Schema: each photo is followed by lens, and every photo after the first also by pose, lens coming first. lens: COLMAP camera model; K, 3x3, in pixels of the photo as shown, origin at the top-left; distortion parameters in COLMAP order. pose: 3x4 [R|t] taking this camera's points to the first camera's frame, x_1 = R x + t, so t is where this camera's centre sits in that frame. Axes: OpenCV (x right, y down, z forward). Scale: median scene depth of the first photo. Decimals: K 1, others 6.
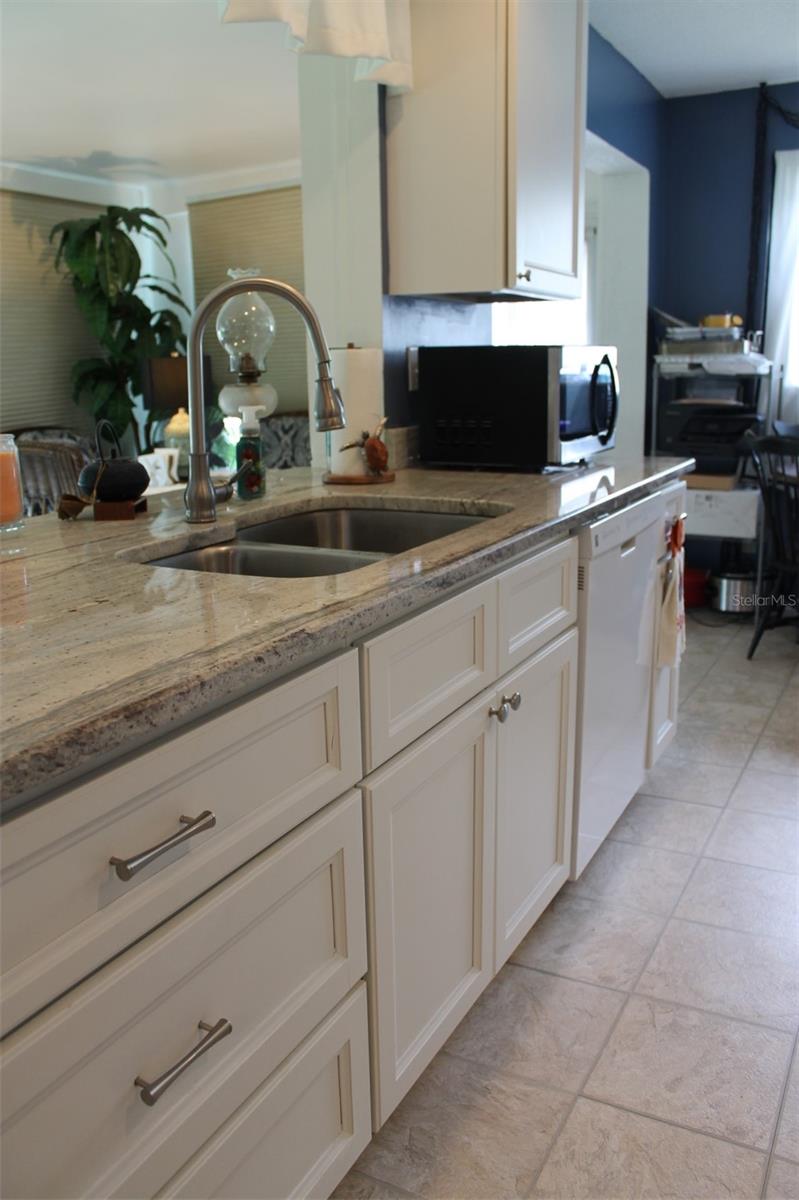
lens RADIAL K [[1008.8, 0, 394.1], [0, 1008.8, 602.7], [0, 0, 1]] dist [-0.167108, 0.145923]
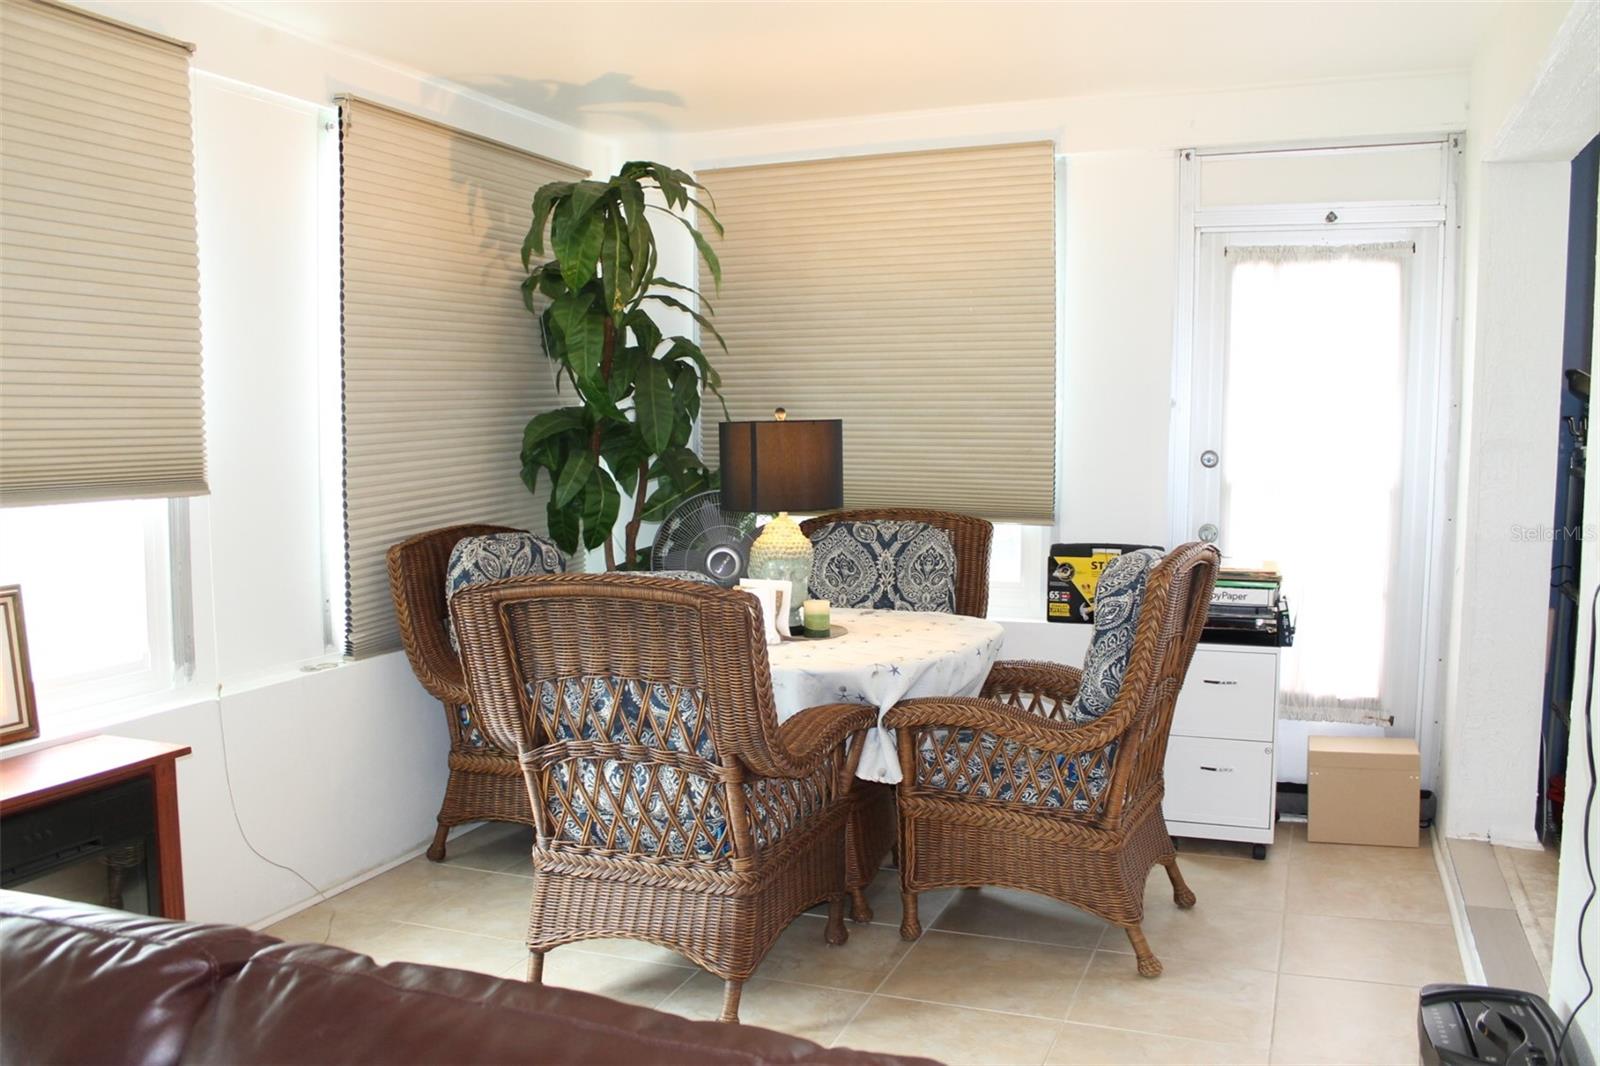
lens RADIAL K [[1349.0, 0, 800.0], [0, 1349.0, 533.0], [0, 0, 1]] dist [-0.170016, 0.153451]
pose [[0.991857, 0.015535, 0.126408, -0.560314], [0.003347, 0.989010, -0.147809, -0.122301], [-0.127315, 0.147029, 0.980904, 0.440201]]
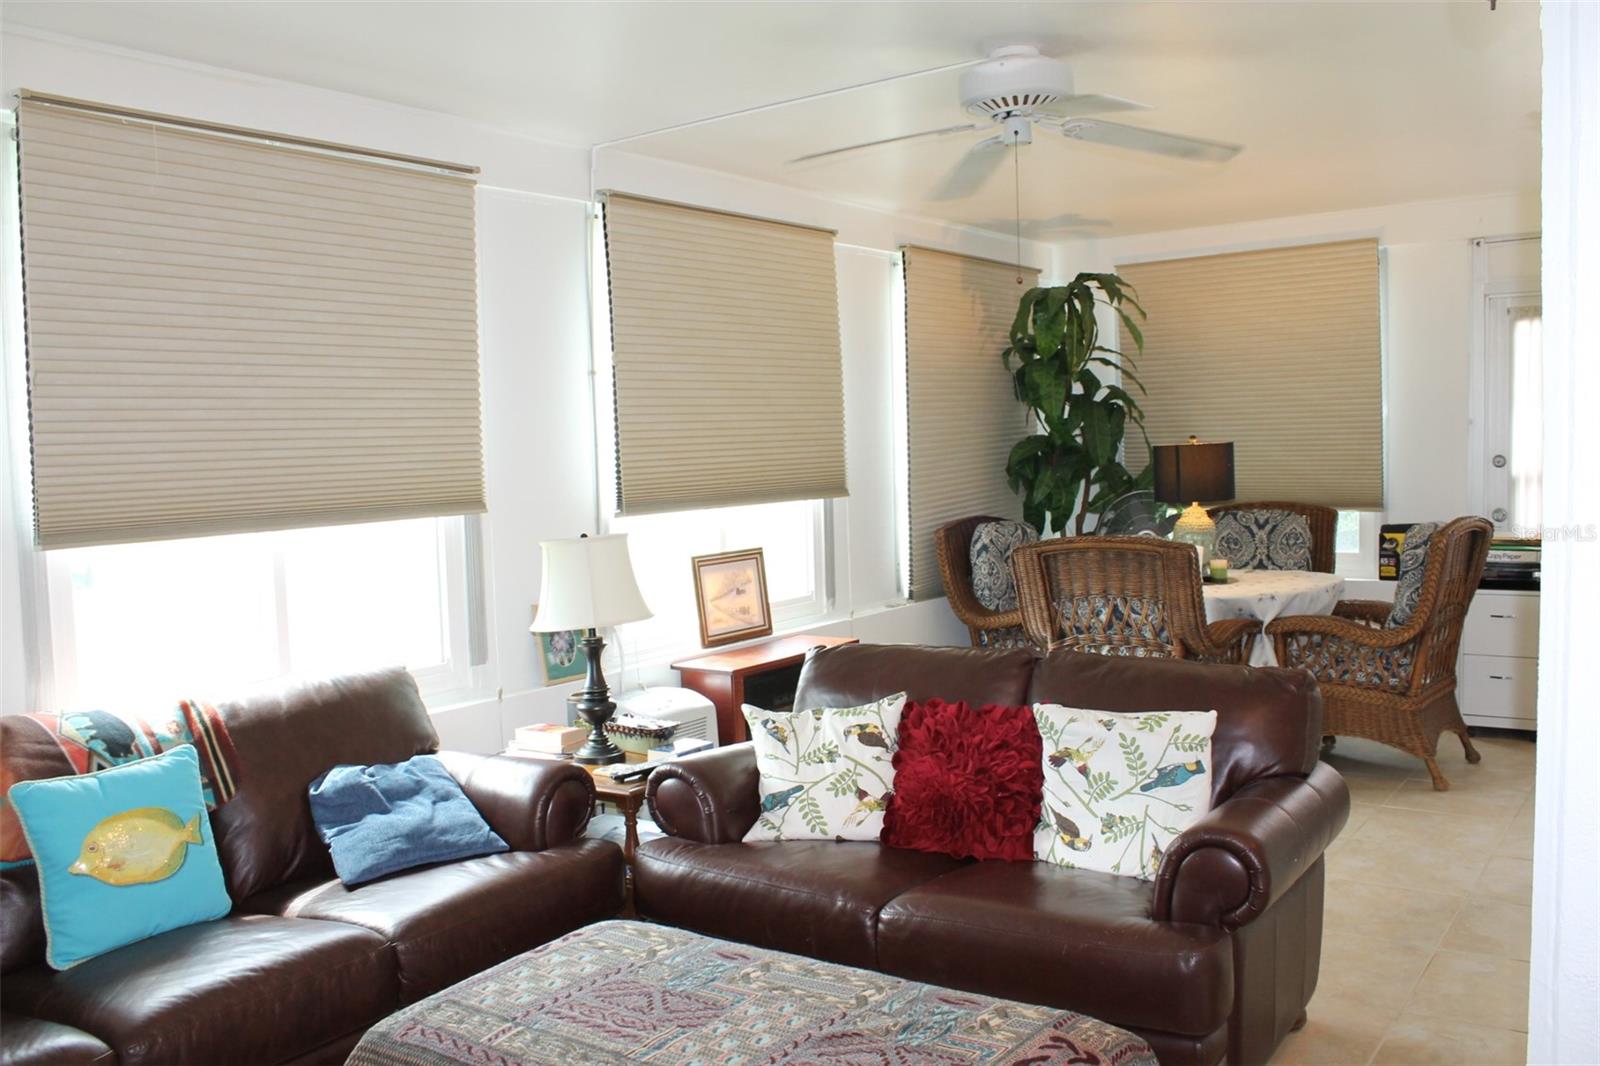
lens RADIAL K [[1349.0, 0, 800.0], [0, 1349.0, 533.0], [0, 0, 1]] dist [-0.170016, 0.153451]
pose [[0.991625, 0.003205, -0.129112, -0.759099], [-0.023262, 0.987775, -0.154143, 0.044816], [0.127040, 0.155855, 0.979576, -0.369505]]
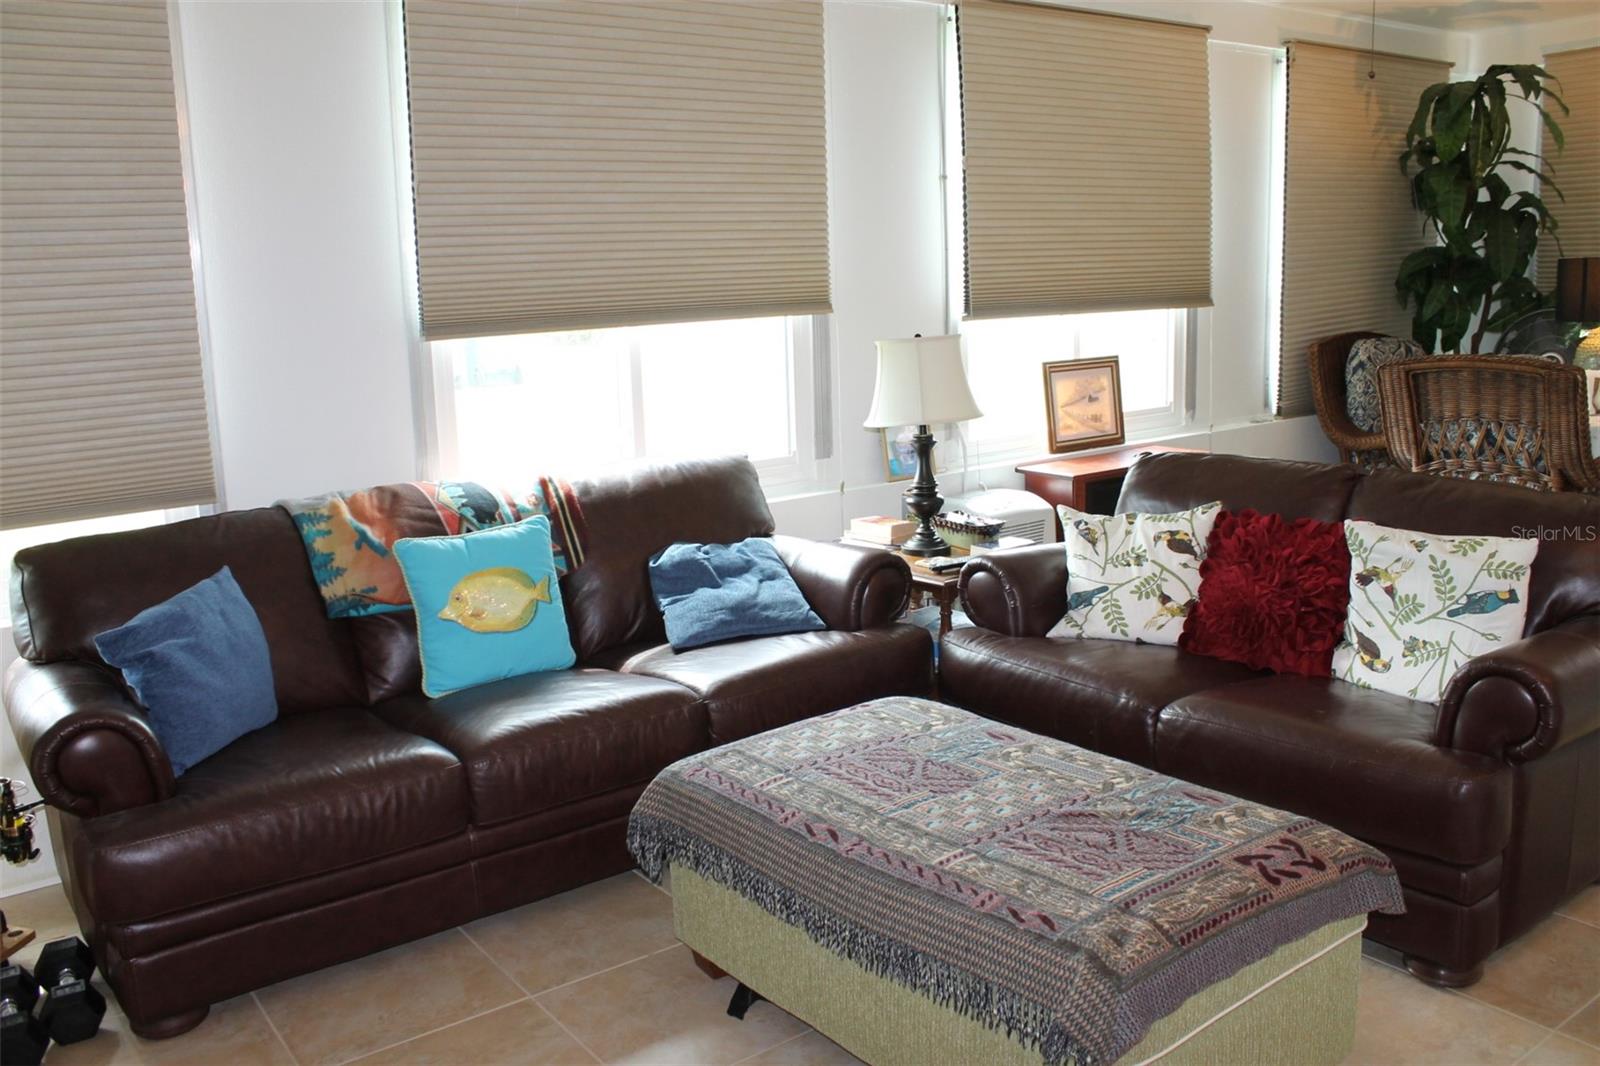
lens RADIAL K [[1349.0, 0, 800.0], [0, 1349.0, 533.0], [0, 0, 1]] dist [-0.170016, 0.153451]
pose [[0.906401, 0.079609, -0.414848, -0.661646], [-0.086933, 0.996213, 0.001231, 0.057449], [0.413375, 0.034948, 0.909890, -0.384389]]
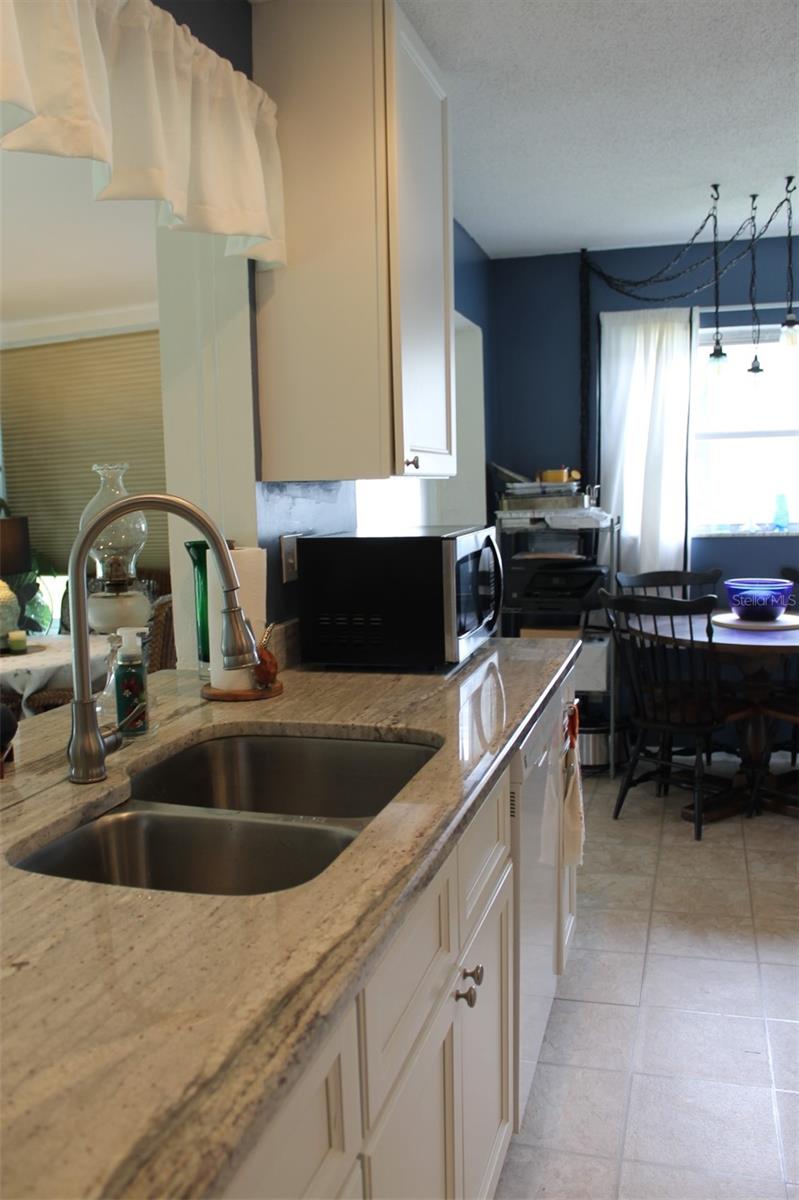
lens RADIAL K [[1011.7, 0, 395.0], [0, 1011.7, 600.9], [0, 0, 1]] dist [-0.170016, 0.153451]
pose [[0.979011, -0.031932, 0.201289, -0.073914], [0.056852, 0.991234, -0.119262, -0.082017], [-0.195716, 0.128202, 0.972244, 0.088861]]
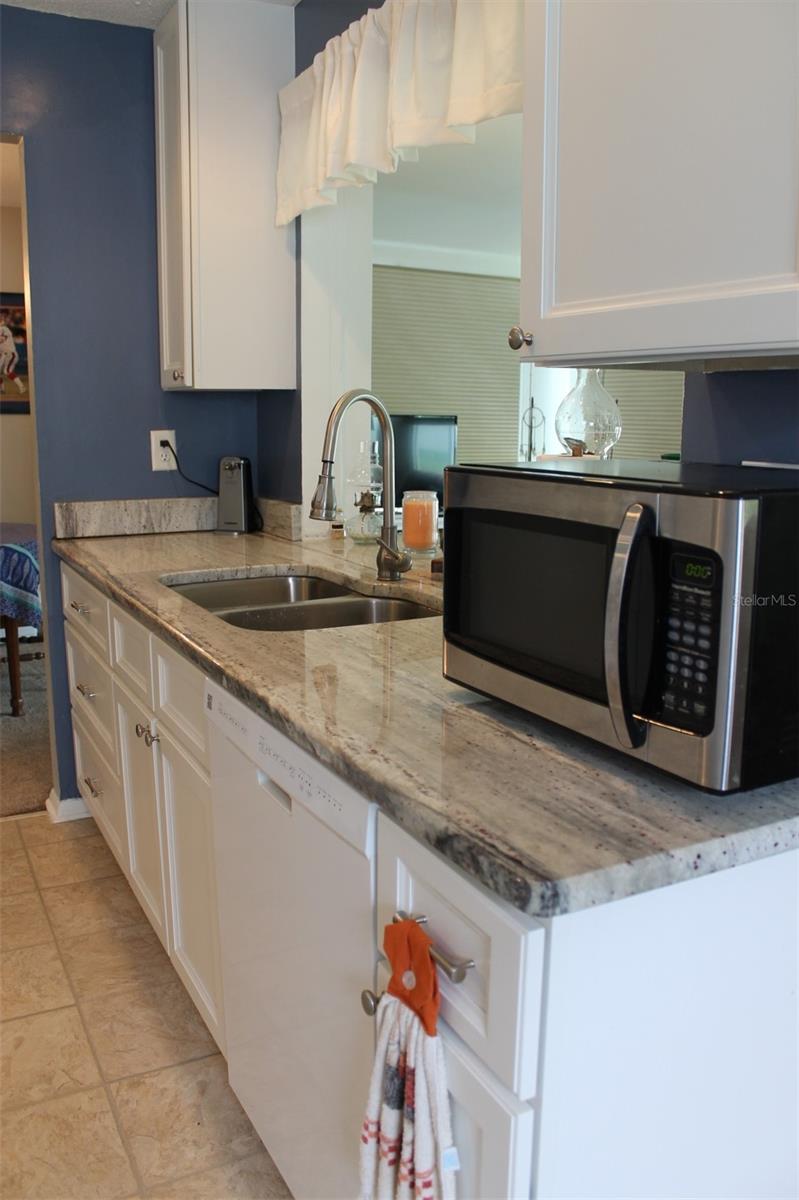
lens RADIAL K [[1044.9, 0, 399.5], [0, 1044.9, 600.0], [0, 0, 1]] dist [-0.163158, 0.151782]
pose [[-0.576827, 0.169241, -0.799142, 0.620172], [-0.174688, 0.930113, 0.323070, -0.350251], [0.797969, 0.325956, -0.506950, 1.224178]]
